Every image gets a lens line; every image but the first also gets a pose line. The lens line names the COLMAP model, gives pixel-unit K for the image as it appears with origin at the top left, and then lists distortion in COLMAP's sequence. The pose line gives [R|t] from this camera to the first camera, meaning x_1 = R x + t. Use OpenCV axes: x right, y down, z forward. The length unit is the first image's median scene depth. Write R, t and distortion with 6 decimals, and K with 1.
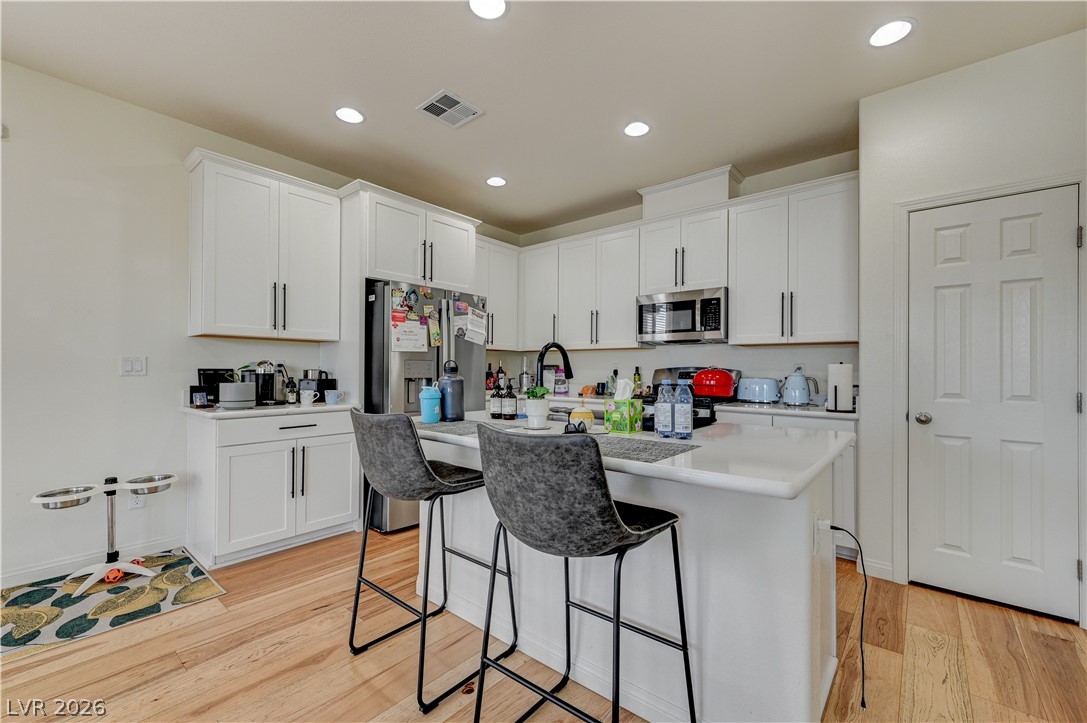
lens RADIAL K [[449.4, 0, 545.5], [0, 449.4, 366.7], [0, 0, 1]] dist [0.000612, 0.000276]
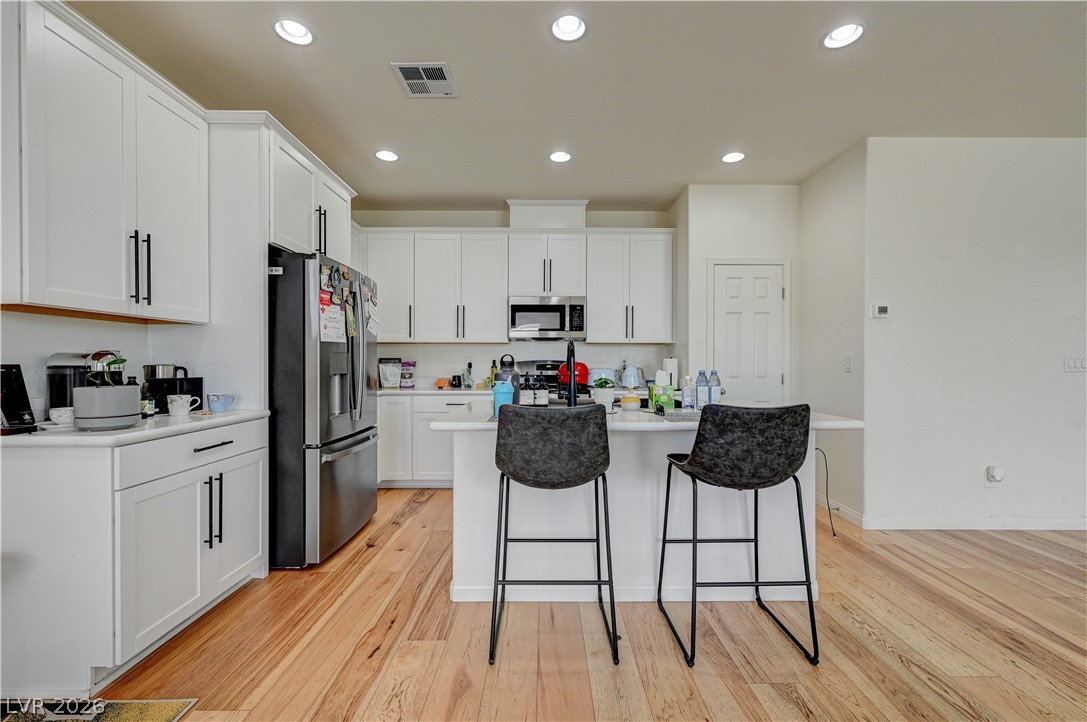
lens RADIAL K [[449.4, 0, 545.5], [0, 449.4, 366.2], [0, 0, 1]] dist [0.000612, 0.000276]
pose [[0.764497, -0.008624, 0.644570, -0.516204], [-0.001959, 0.999875, 0.015701, -0.002813], [-0.644625, -0.013266, 0.764384, 0.112531]]
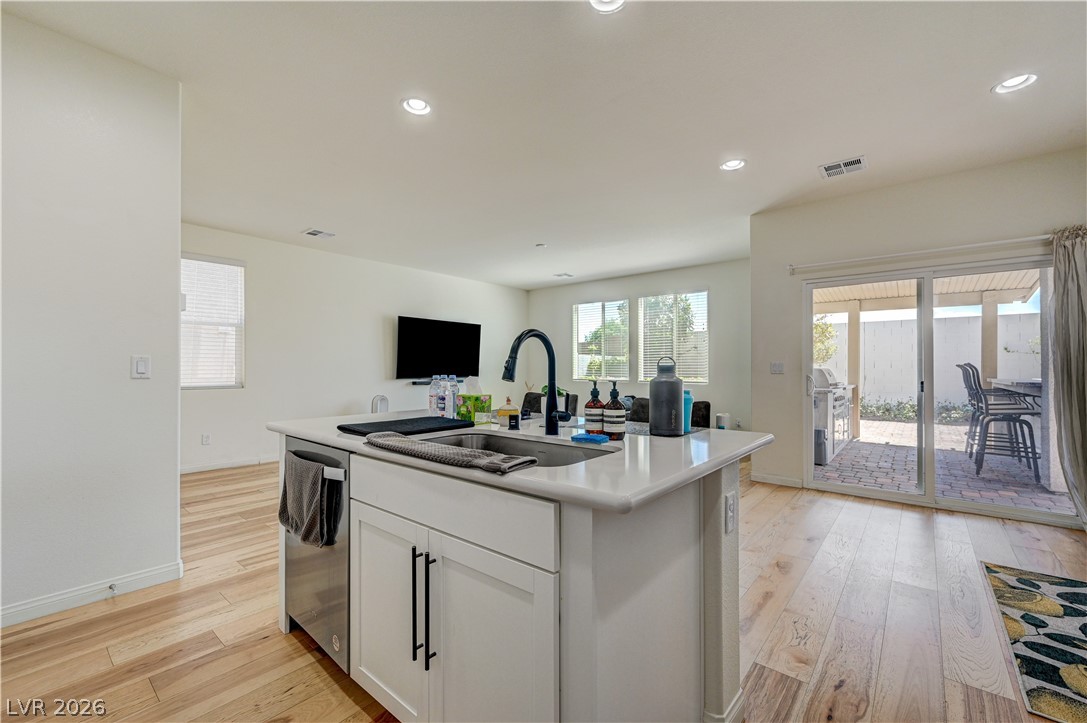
lens RADIAL K [[457.1, 0, 548.2], [0, 457.1, 365.5], [0, 0, 1]] dist [0.001479, 0.000218]
pose [[-0.999875, -0.005935, -0.014669, 0.002568], [-0.005735, 0.999891, -0.013633, 0.008979], [0.014748, -0.013548, -0.999799, 1.159017]]
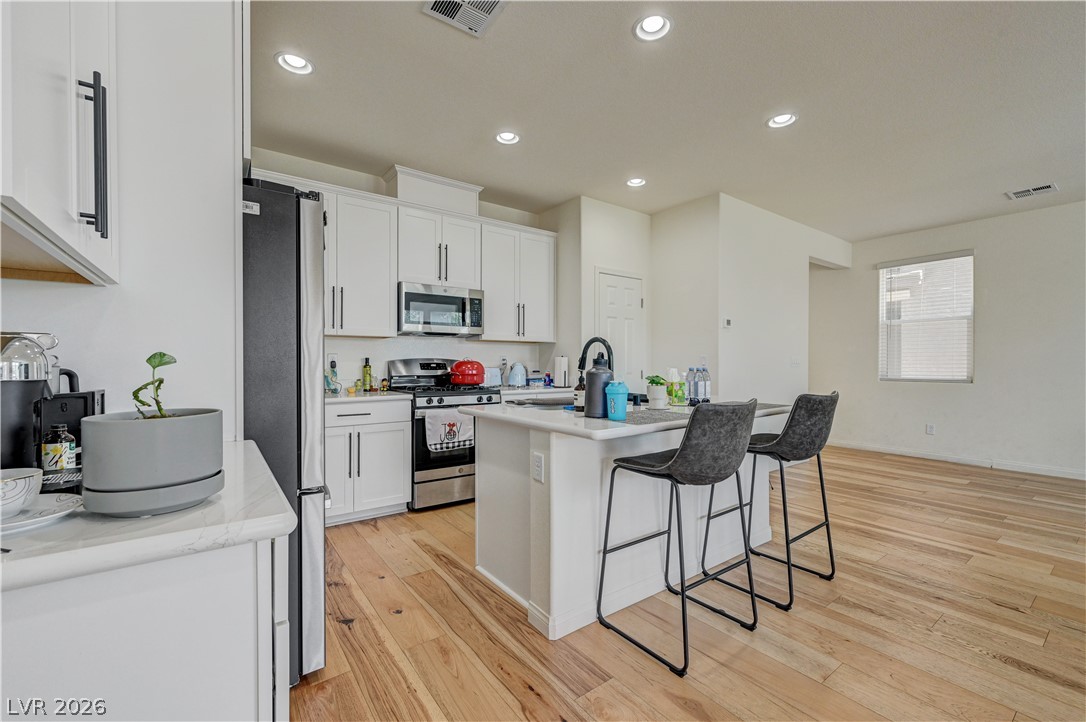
lens RADIAL K [[456.7, 0, 547.7], [0, 456.7, 365.0], [0, 0, 1]] dist [0.001479, 0.000218]
pose [[0.228271, -0.012332, 0.973519, -0.752494], [-0.006486, 0.999878, 0.014186, -0.000518], [-0.973576, -0.009552, 0.228164, 0.577665]]
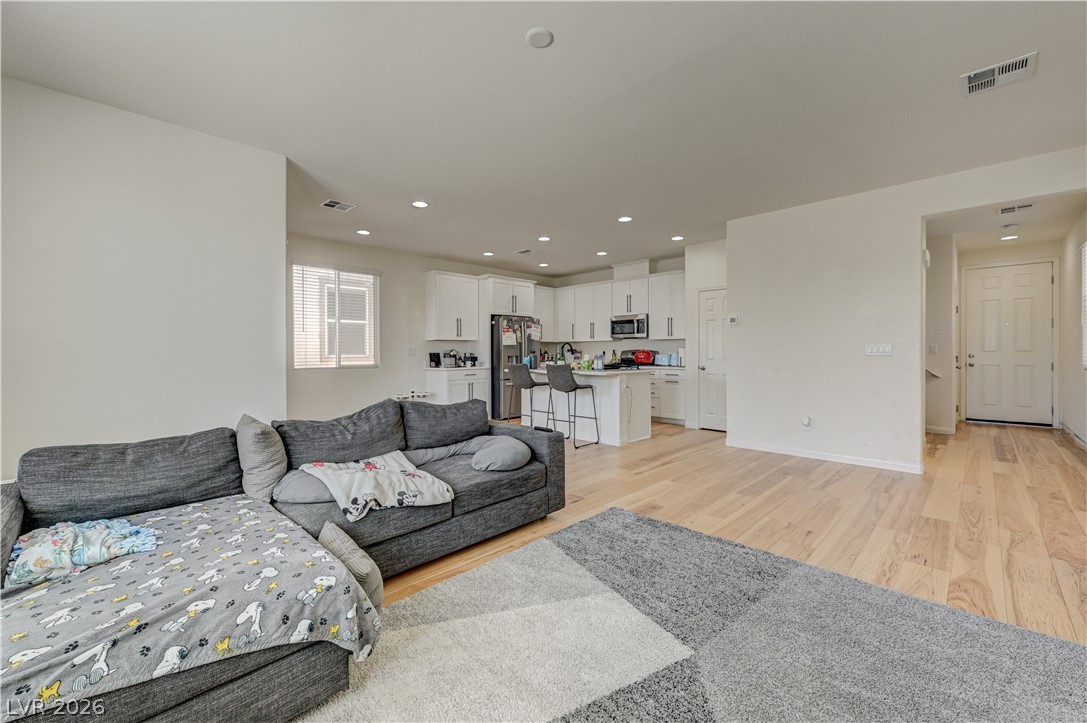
lens RADIAL K [[434.0, 0, 543.5], [0, 434.0, 361.5], [0, 0, 1]] dist [0.001646, 0.000129]
pose [[0.996241, -0.008760, -0.086182, 0.072999], [0.011267, 0.999526, 0.028649, -0.008388], [0.085890, -0.029512, 0.995867, -1.239482]]
